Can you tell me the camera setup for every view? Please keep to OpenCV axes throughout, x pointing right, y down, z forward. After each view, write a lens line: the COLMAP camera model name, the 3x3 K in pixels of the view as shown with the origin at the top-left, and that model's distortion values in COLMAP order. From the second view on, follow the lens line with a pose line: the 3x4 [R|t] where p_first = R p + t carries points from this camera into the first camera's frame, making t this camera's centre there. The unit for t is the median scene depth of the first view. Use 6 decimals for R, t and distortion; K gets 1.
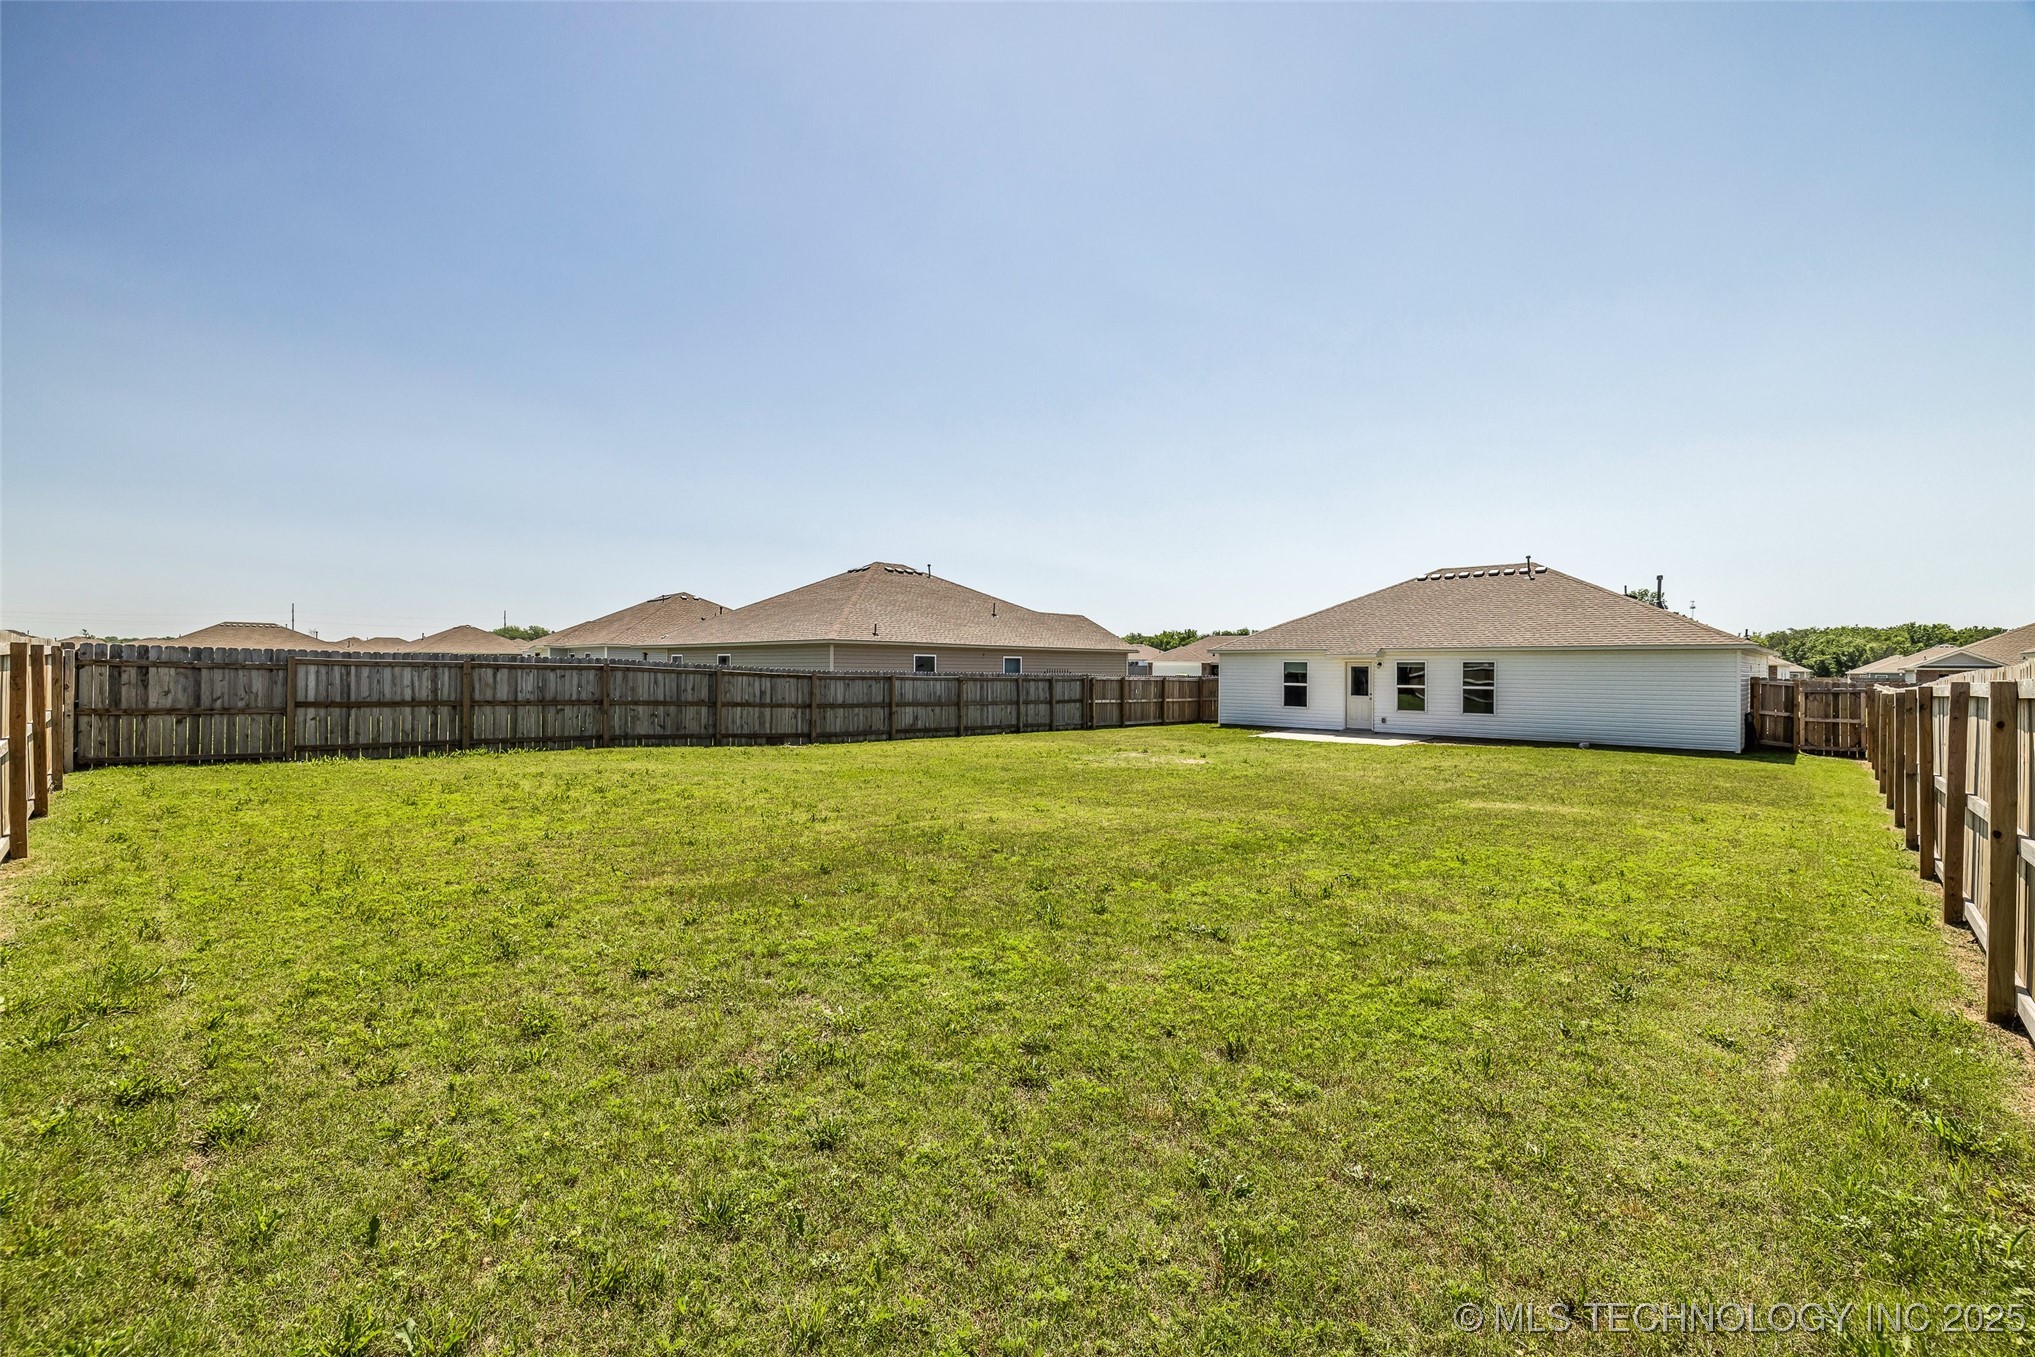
lens RADIAL K [[861.8, 0, 1011.7], [0, 861.8, 678.0], [0, 0, 1]] dist [0.004210, -0.000814]
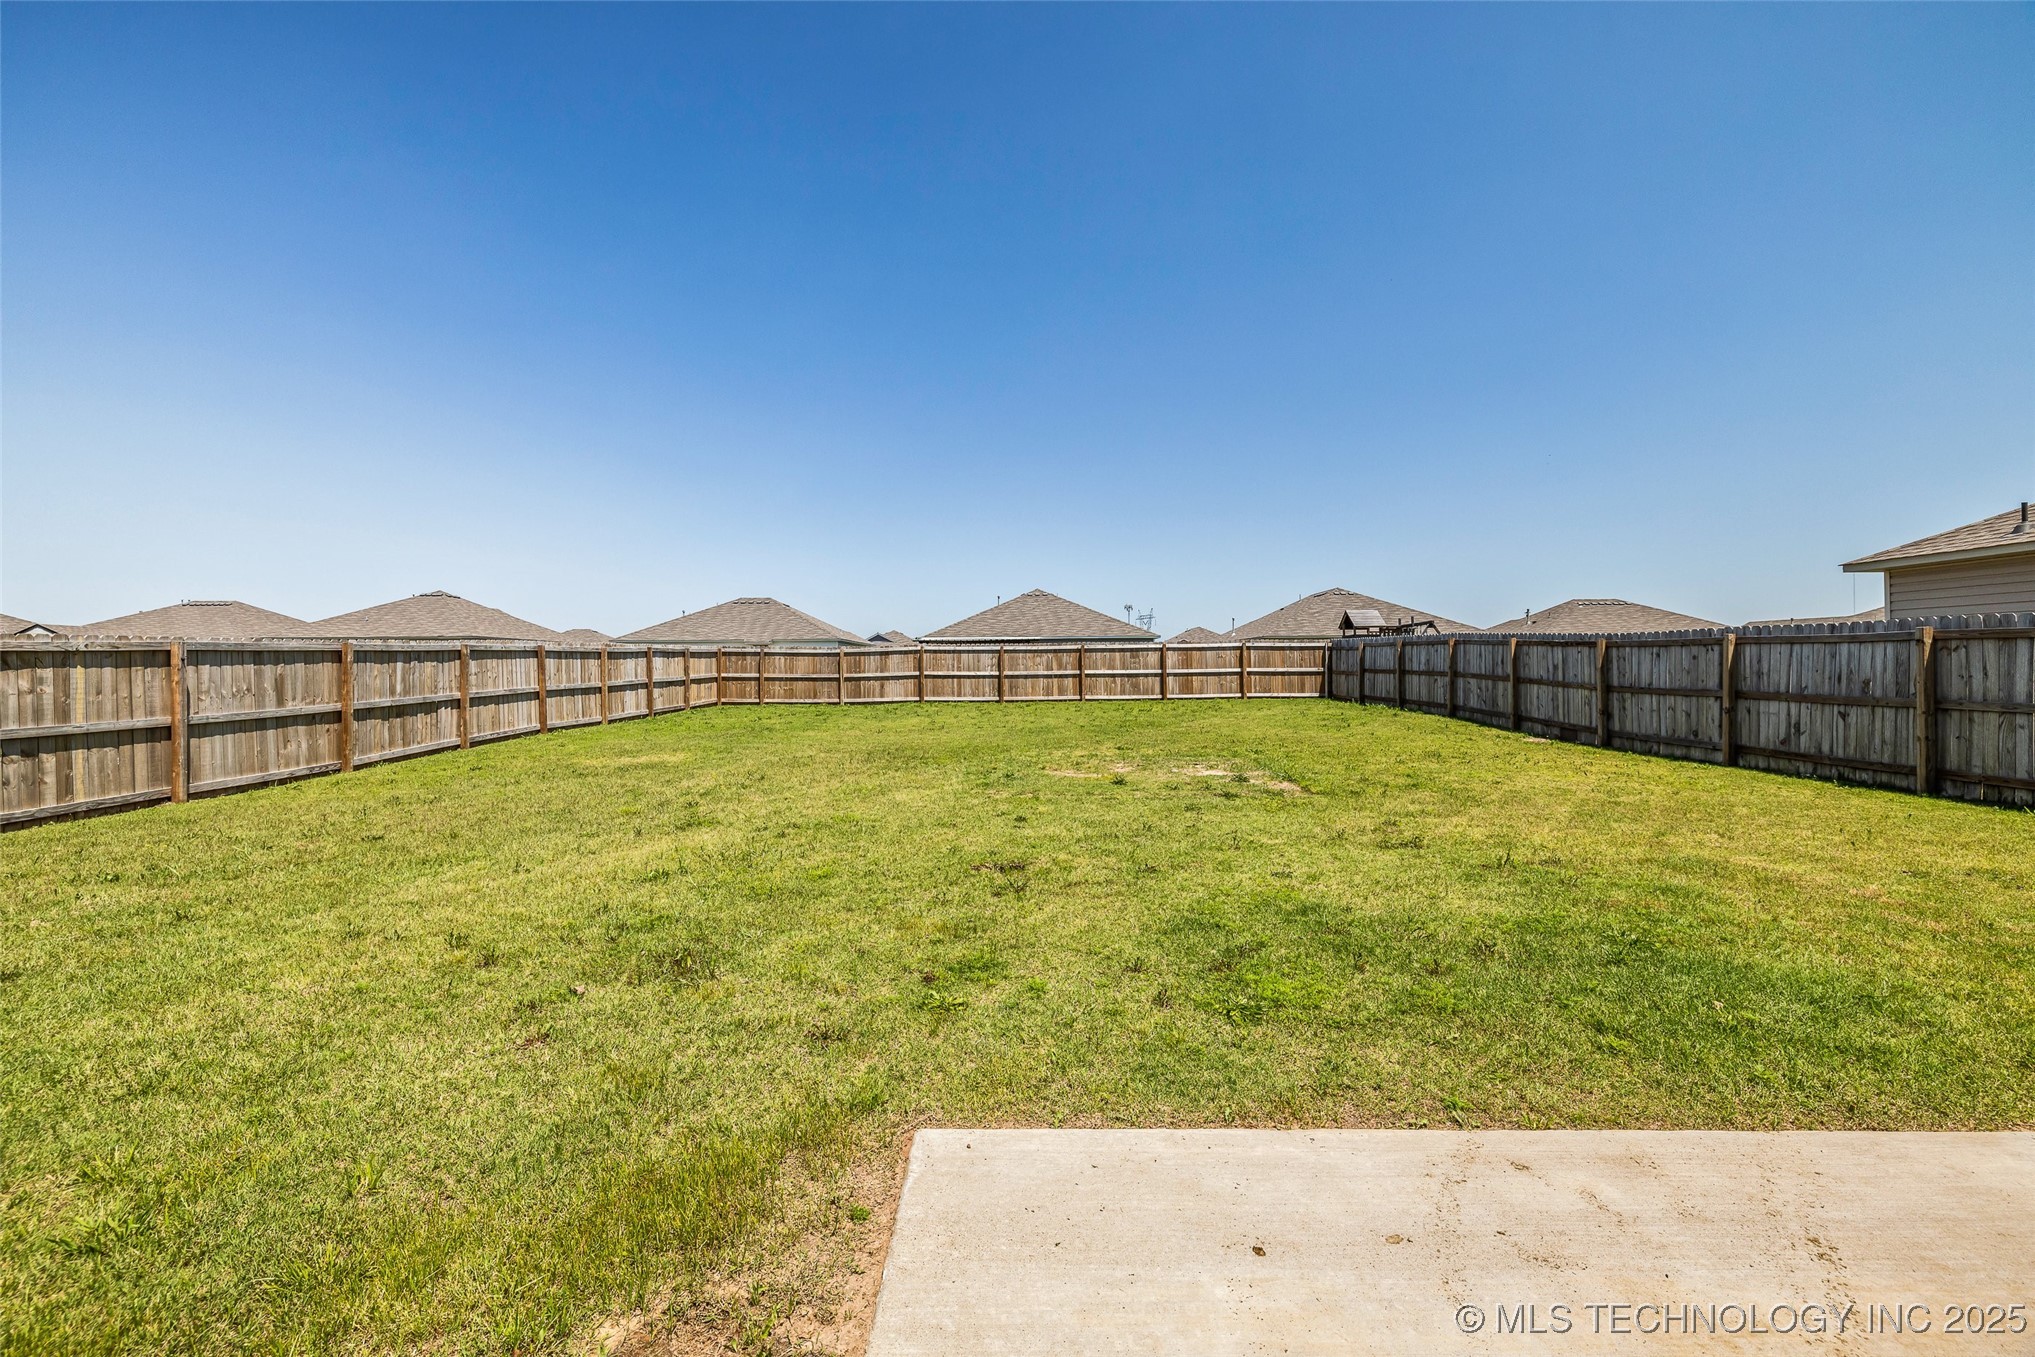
lens RADIAL K [[861.8, 0, 1008.8], [0, 861.8, 670.1], [0, 0, 1]] dist [0.004210, -0.000814]
pose [[-0.730967, -0.002757, -0.682408, 0.459811], [-0.006595, 0.999974, 0.003024, 0.016575], [0.682381, 0.006711, -0.730966, 0.984844]]
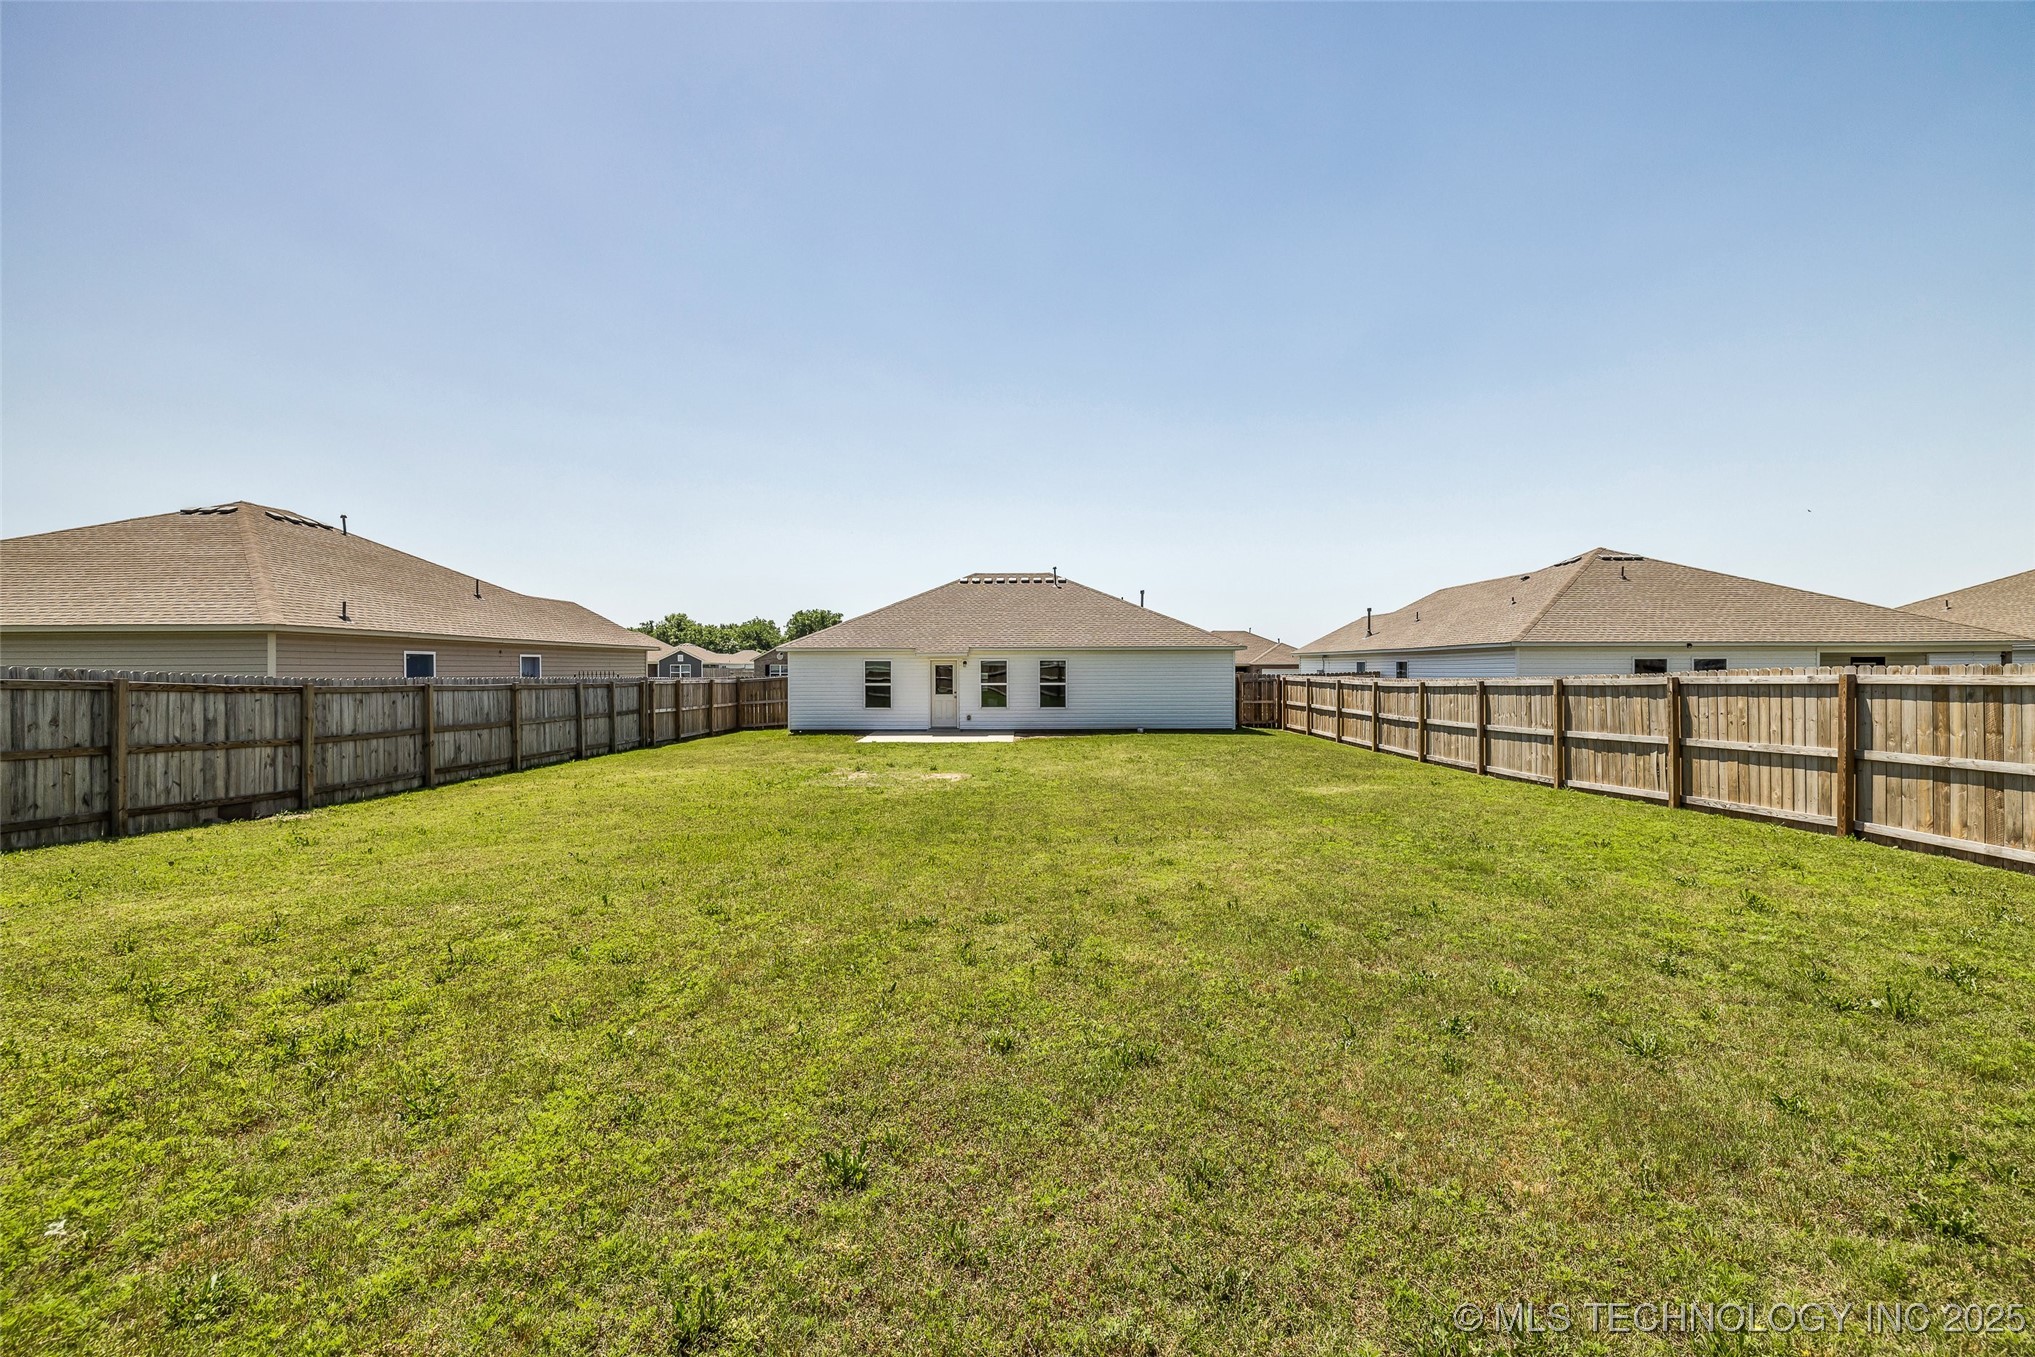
lens RADIAL K [[861.8, 0, 1018.1], [0, 861.8, 670.3], [0, 0, 1]] dist [0.004210, -0.000814]
pose [[0.725923, -0.010574, 0.687695, -0.236027], [0.015495, 0.999879, -0.000982, -0.005276], [-0.687602, 0.011369, 0.725999, 0.223542]]
